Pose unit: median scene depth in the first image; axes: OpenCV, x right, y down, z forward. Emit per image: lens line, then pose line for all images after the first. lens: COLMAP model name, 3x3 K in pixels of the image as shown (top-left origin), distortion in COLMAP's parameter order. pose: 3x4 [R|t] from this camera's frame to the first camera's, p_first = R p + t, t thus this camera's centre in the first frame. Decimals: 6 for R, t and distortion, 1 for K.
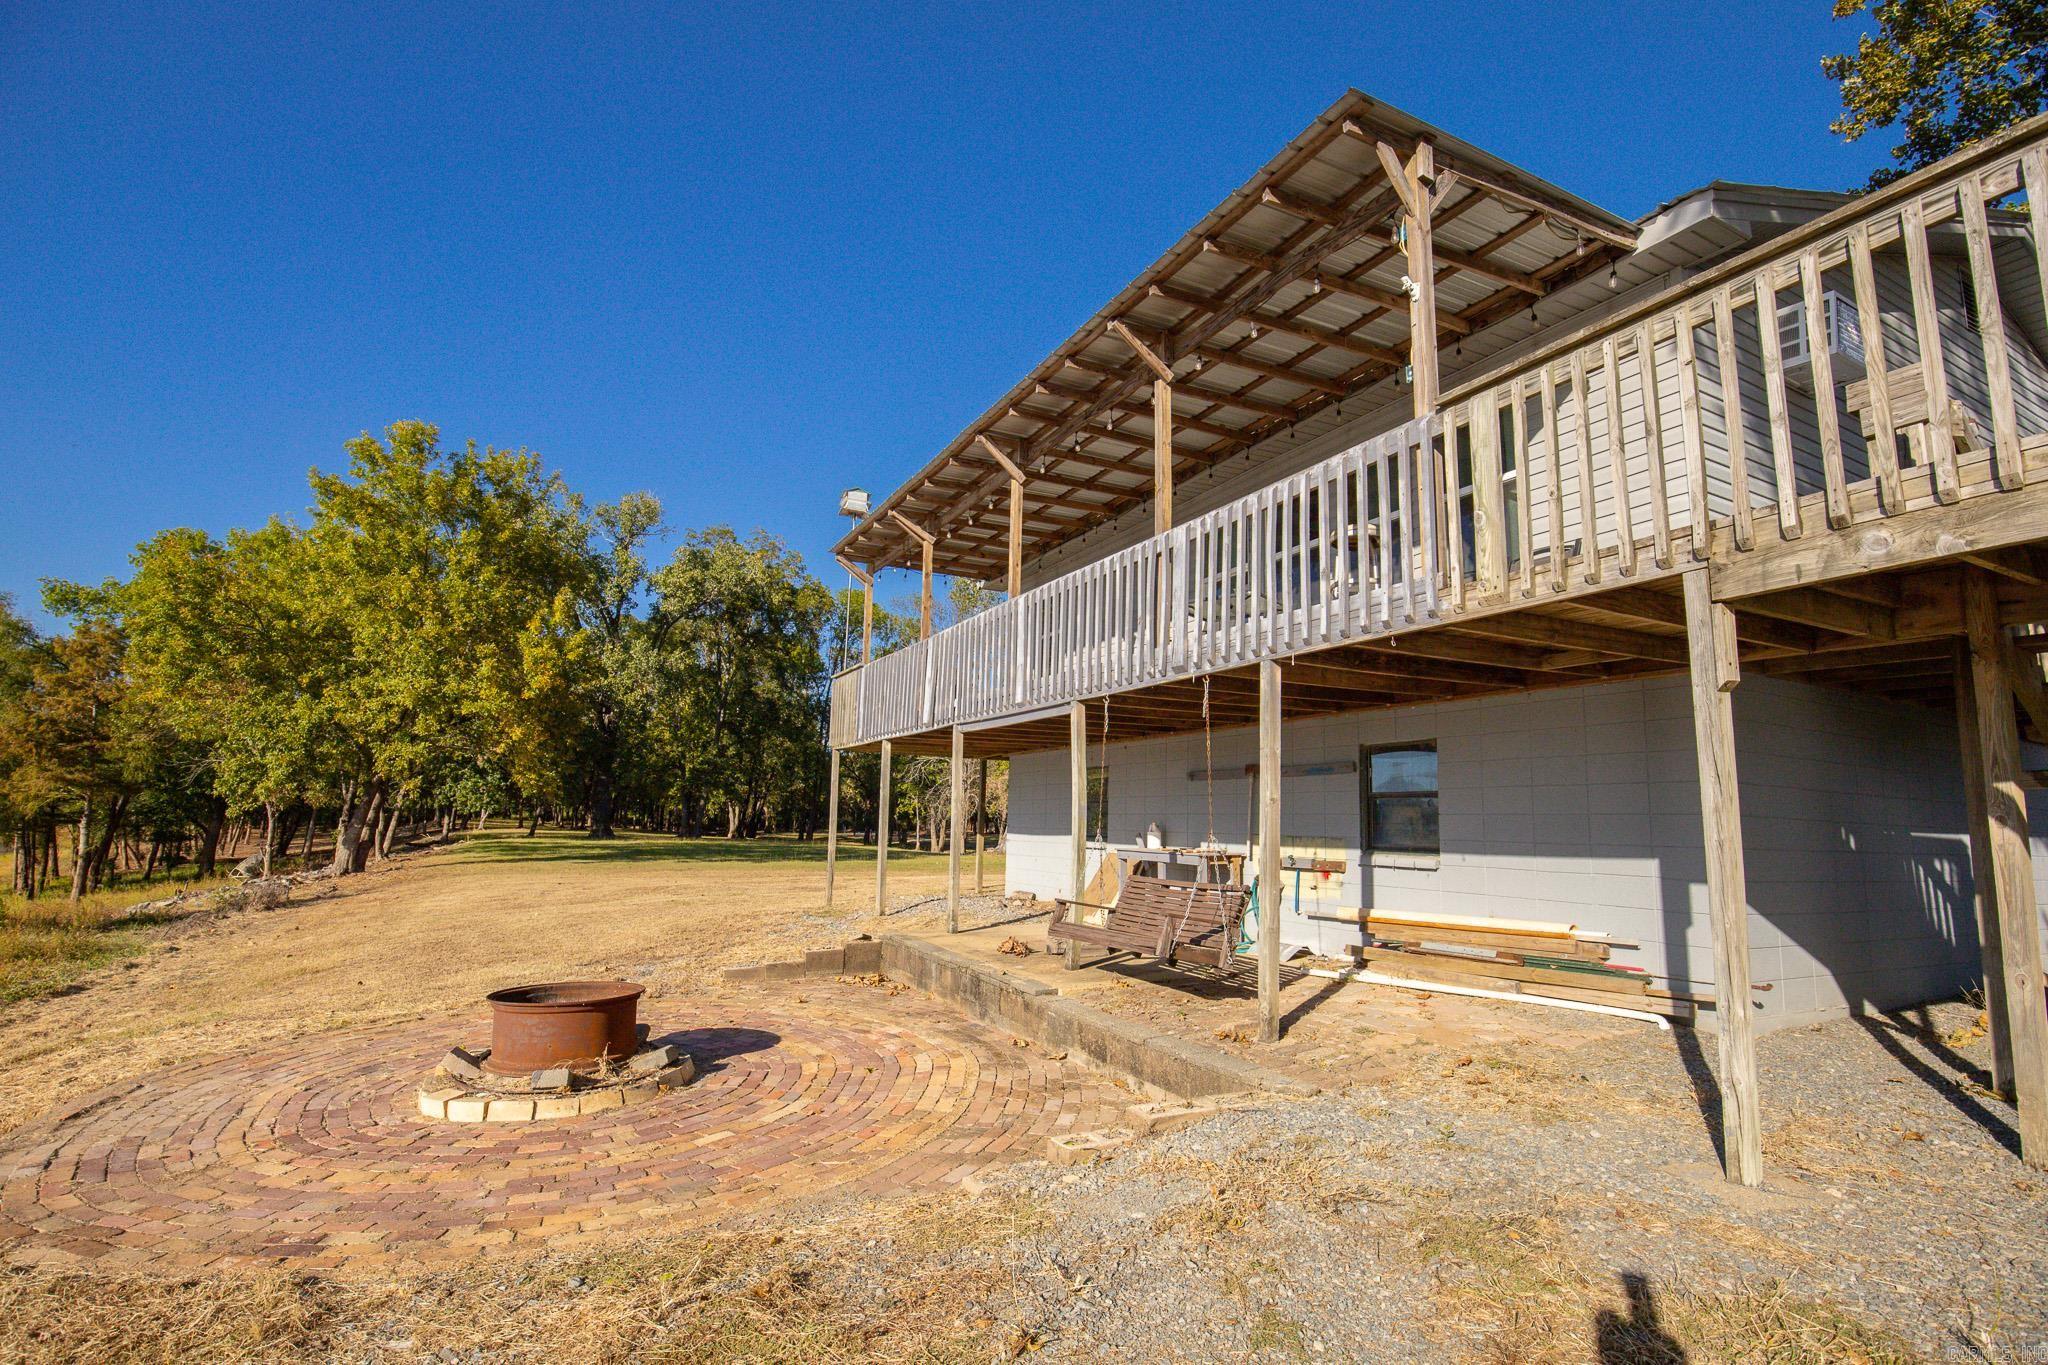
lens RADIAL K [[941.0, 0, 1009.2], [0, 941.0, 686.0], [0, 0, 1]] dist [-0.040022, 0.008827]
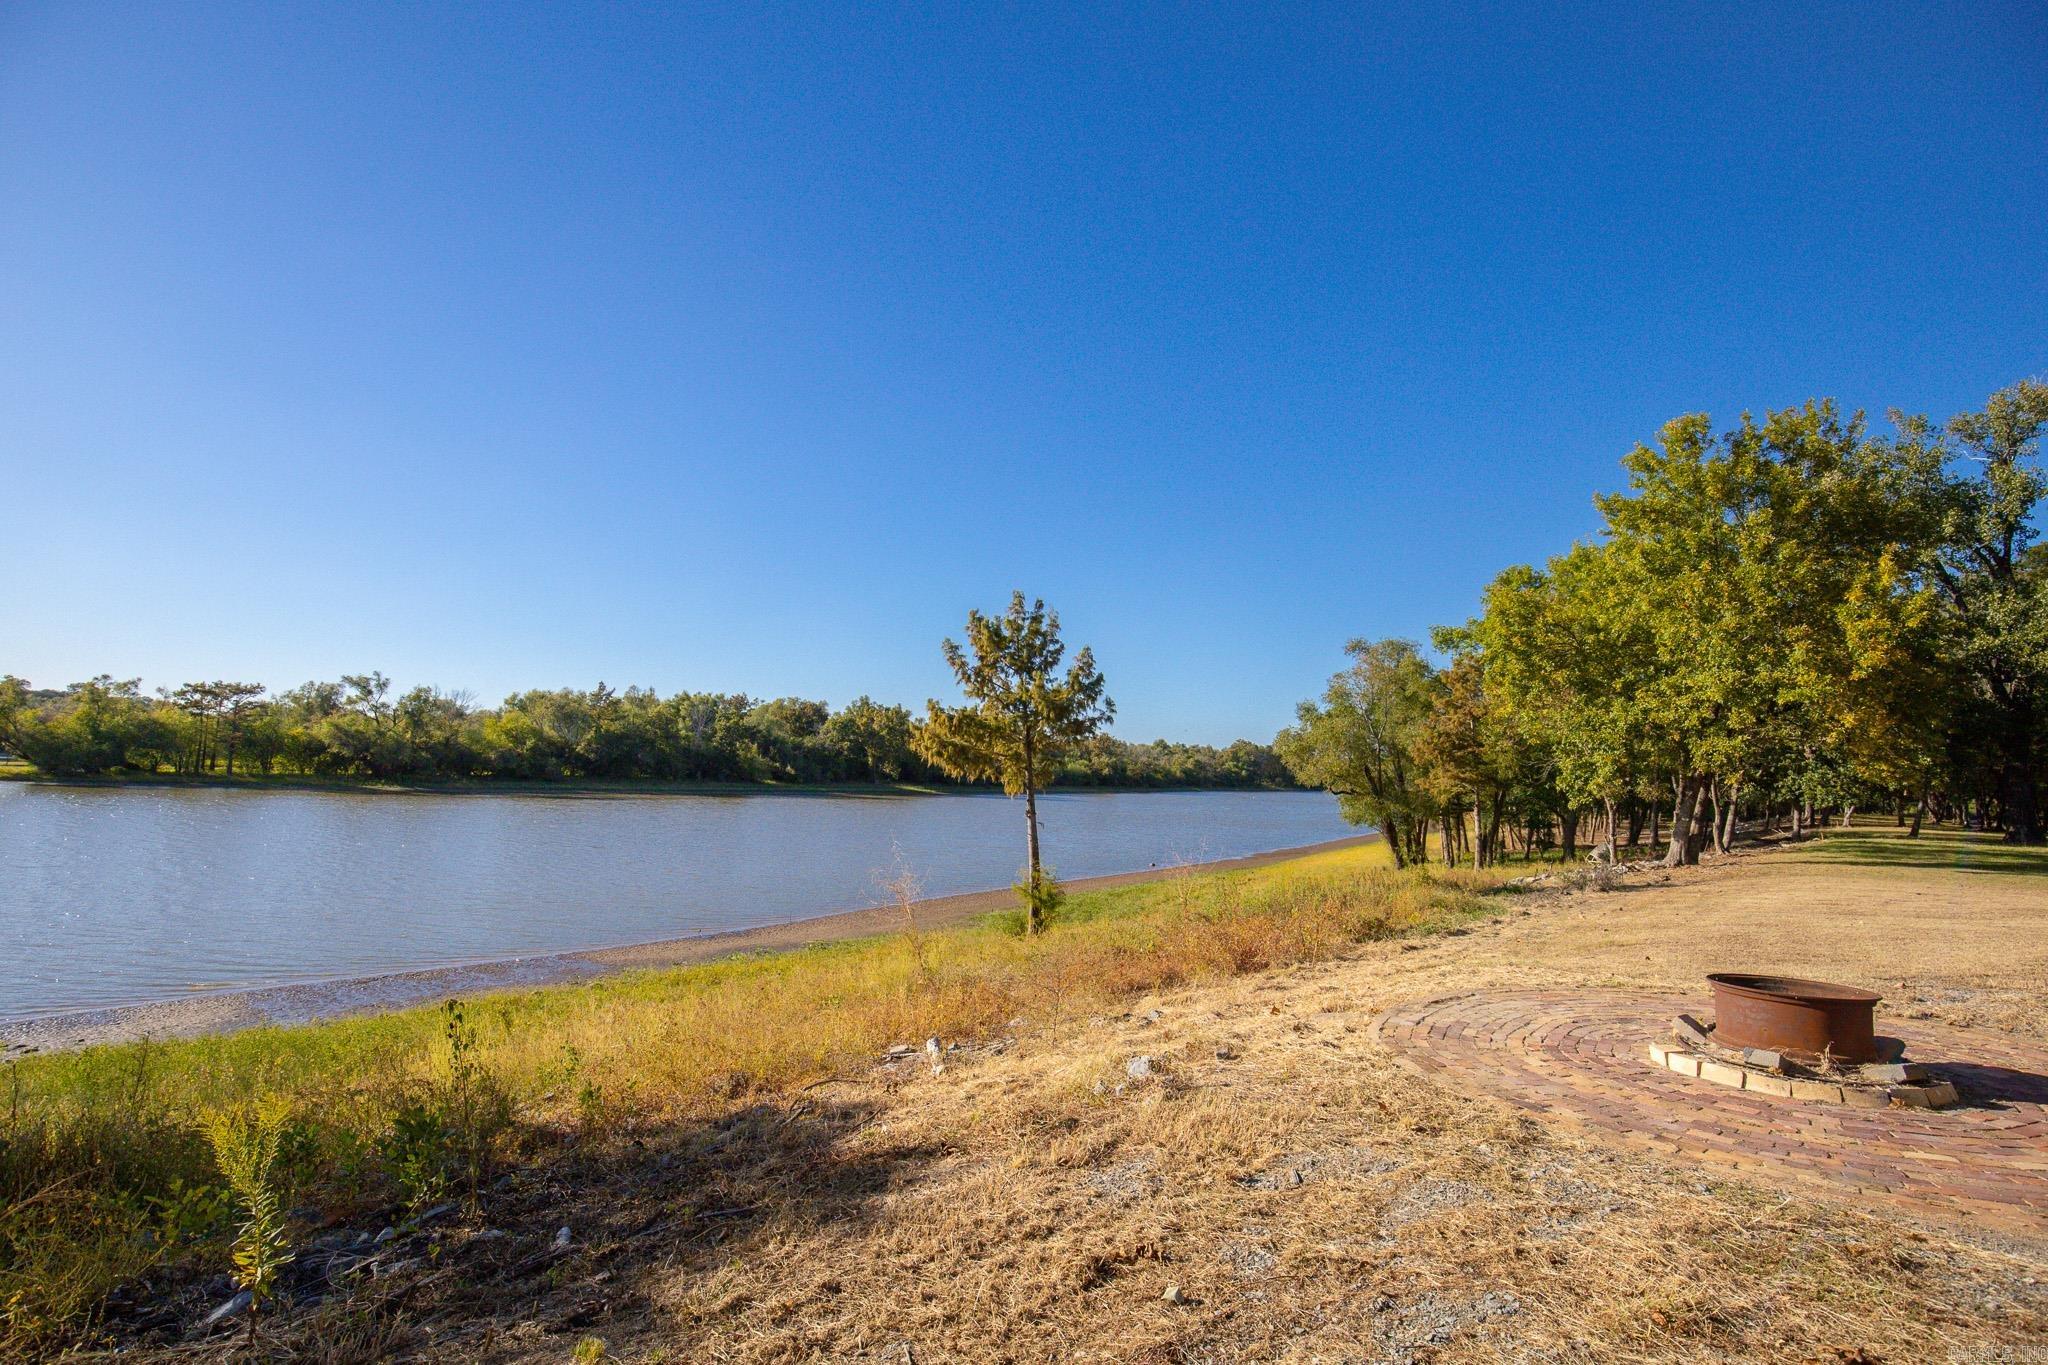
lens RADIAL K [[938.1, 0, 1022.5], [0, 938.1, 693.7], [0, 0, 1]] dist [-0.022859, 0.000112]
pose [[0.317630, -0.091345, -0.943805, 0.051906], [0.107397, 0.992410, -0.059905, -0.006159], [0.942113, -0.082334, 0.325029, -0.026012]]
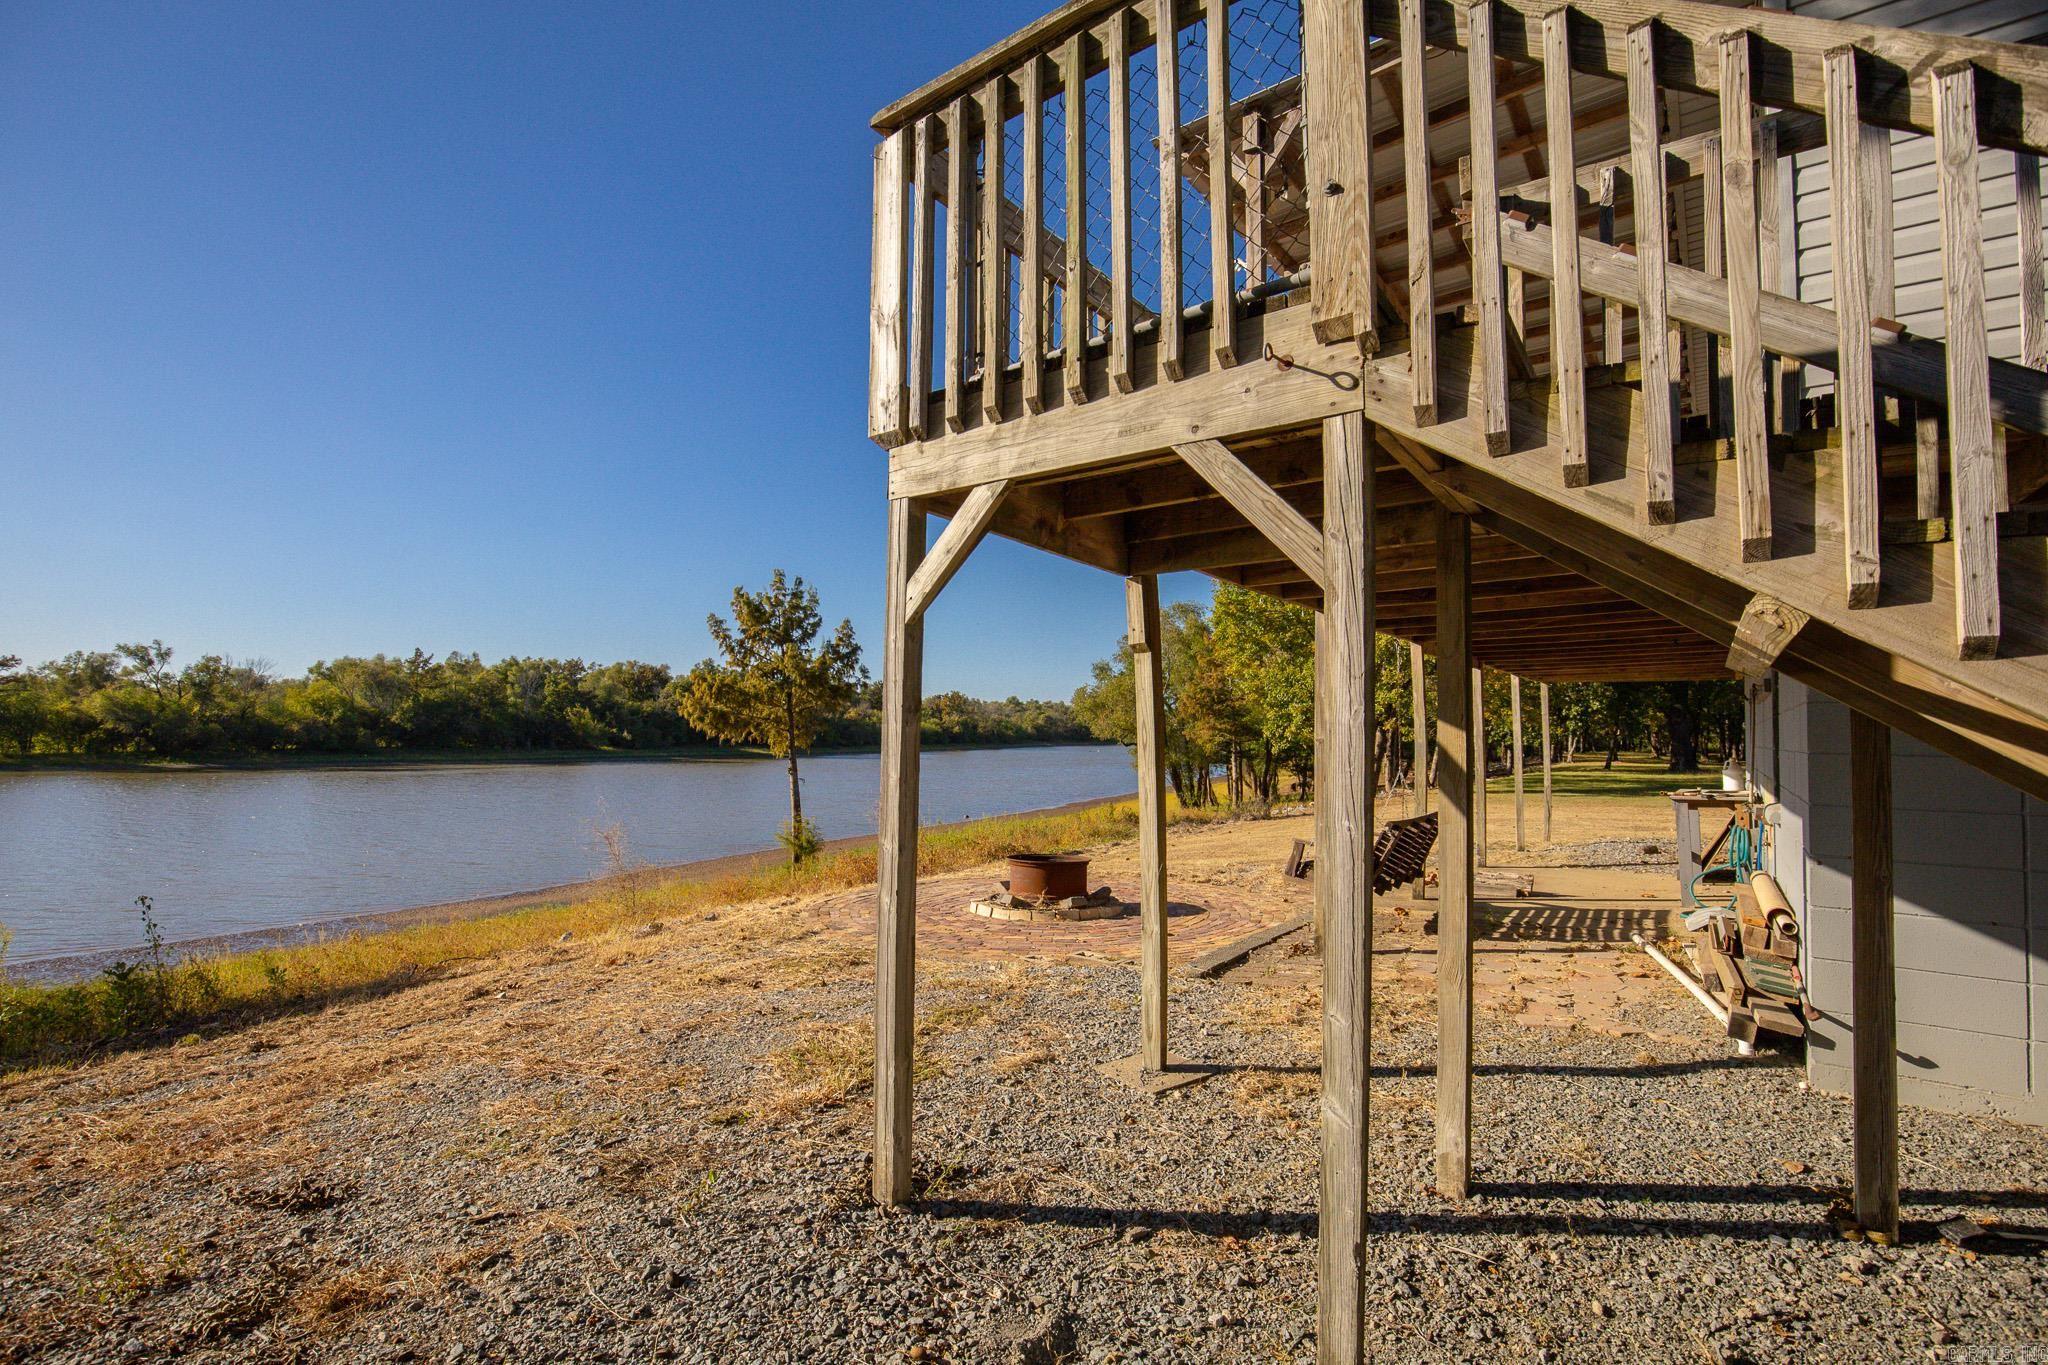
lens RADIAL K [[934.7, 0, 1015.9], [0, 934.7, 681.2], [0, 0, 1]] dist [-0.023316, 0.000526]
pose [[0.447057, -0.068166, -0.891905, 0.208444], [0.126855, 0.991846, -0.012219, 0.003409], [0.885465, -0.107680, 0.452058, 0.039247]]
